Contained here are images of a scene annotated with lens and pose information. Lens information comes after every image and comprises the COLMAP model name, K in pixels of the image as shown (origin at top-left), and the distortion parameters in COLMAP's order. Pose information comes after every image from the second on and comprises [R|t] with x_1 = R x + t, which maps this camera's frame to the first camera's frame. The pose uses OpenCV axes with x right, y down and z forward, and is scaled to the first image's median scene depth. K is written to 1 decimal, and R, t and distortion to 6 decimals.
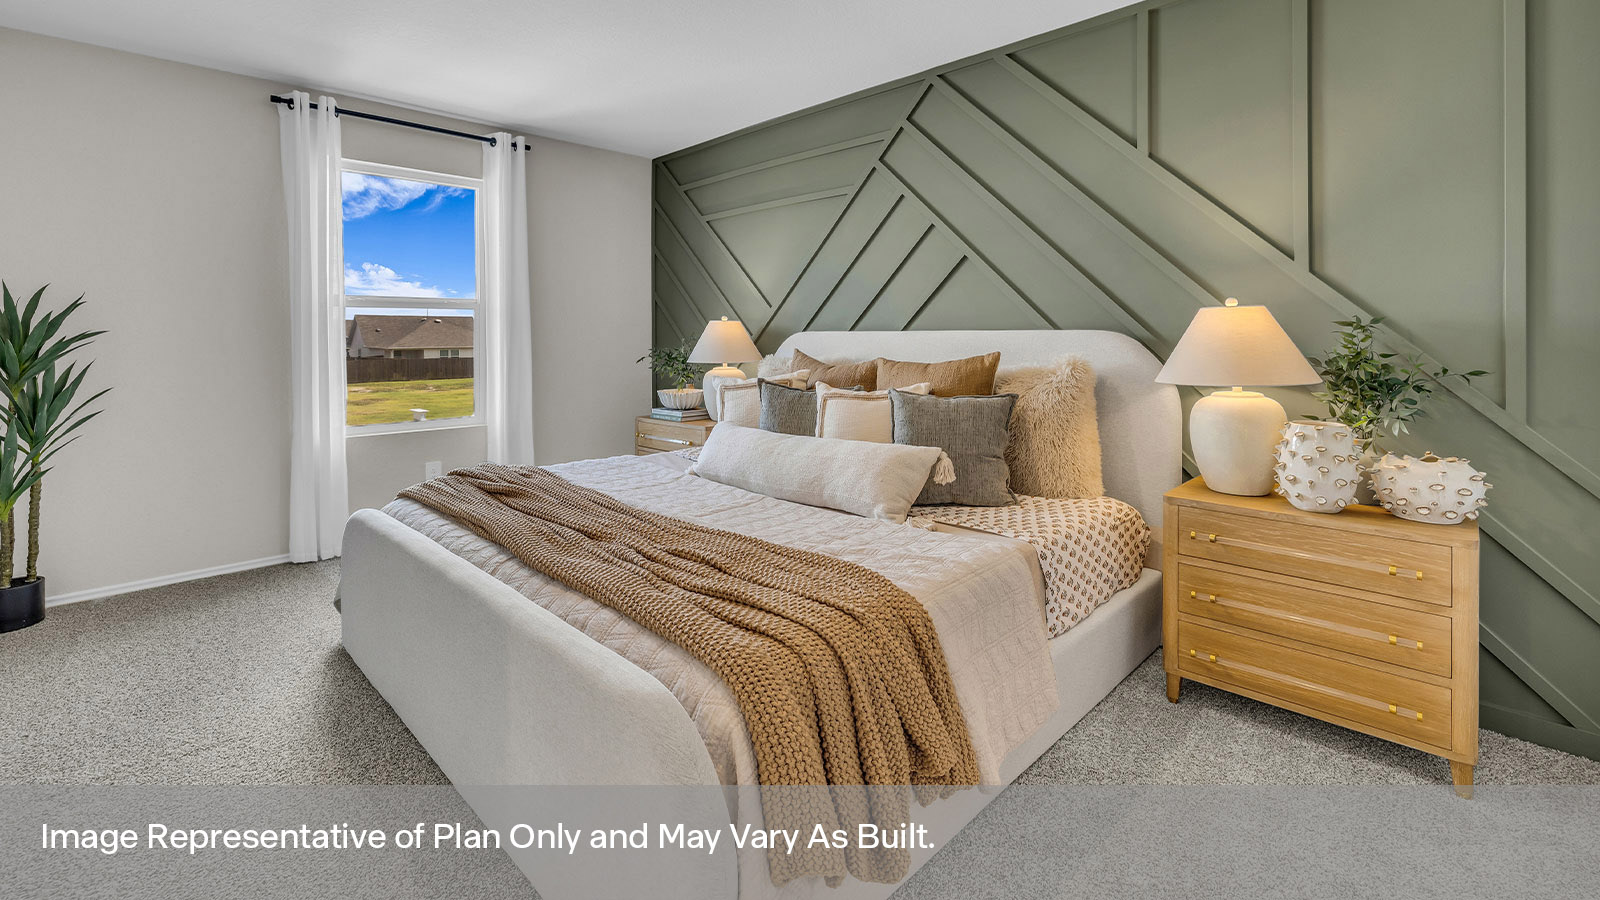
lens RADIAL K [[690.0, 0, 800.0], [0, 690.0, 450.0], [0, 0, 1]] dist [0.001935, 0.000036]
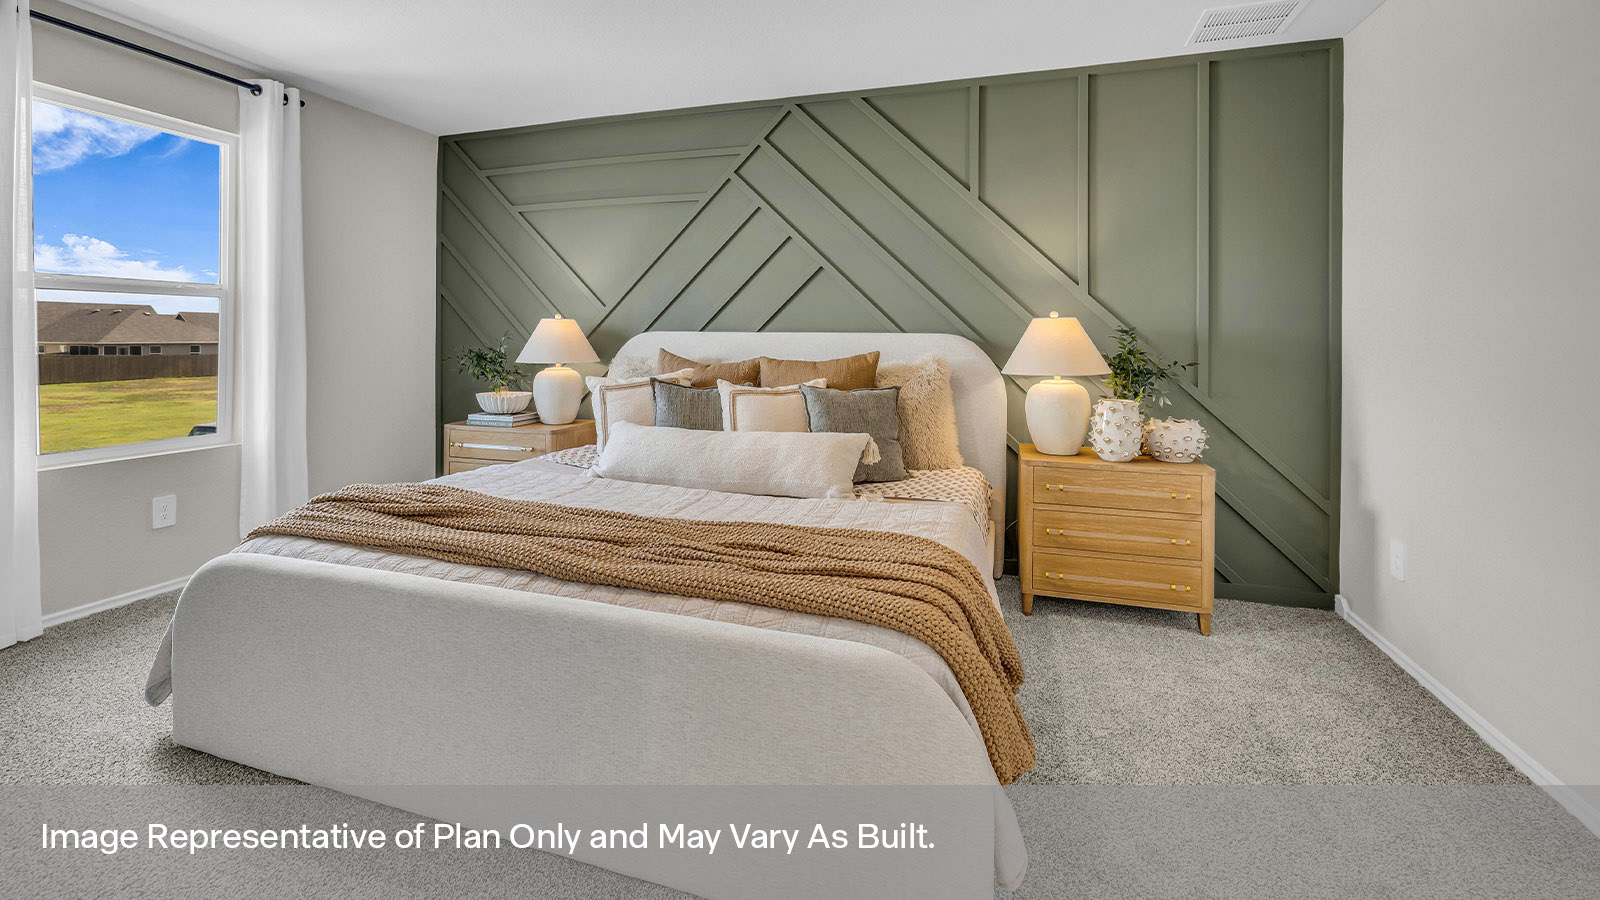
lens RADIAL K [[666.2, 0, 800.0], [0, 666.2, 450.0], [0, 0, 1]] dist [-0.001197, -0.000136]
pose [[0.891667, -0.066869, 0.447725, -0.342498], [0.064745, 0.997700, 0.020067, -0.004565], [-0.448037, 0.011095, 0.893946, 0.041230]]
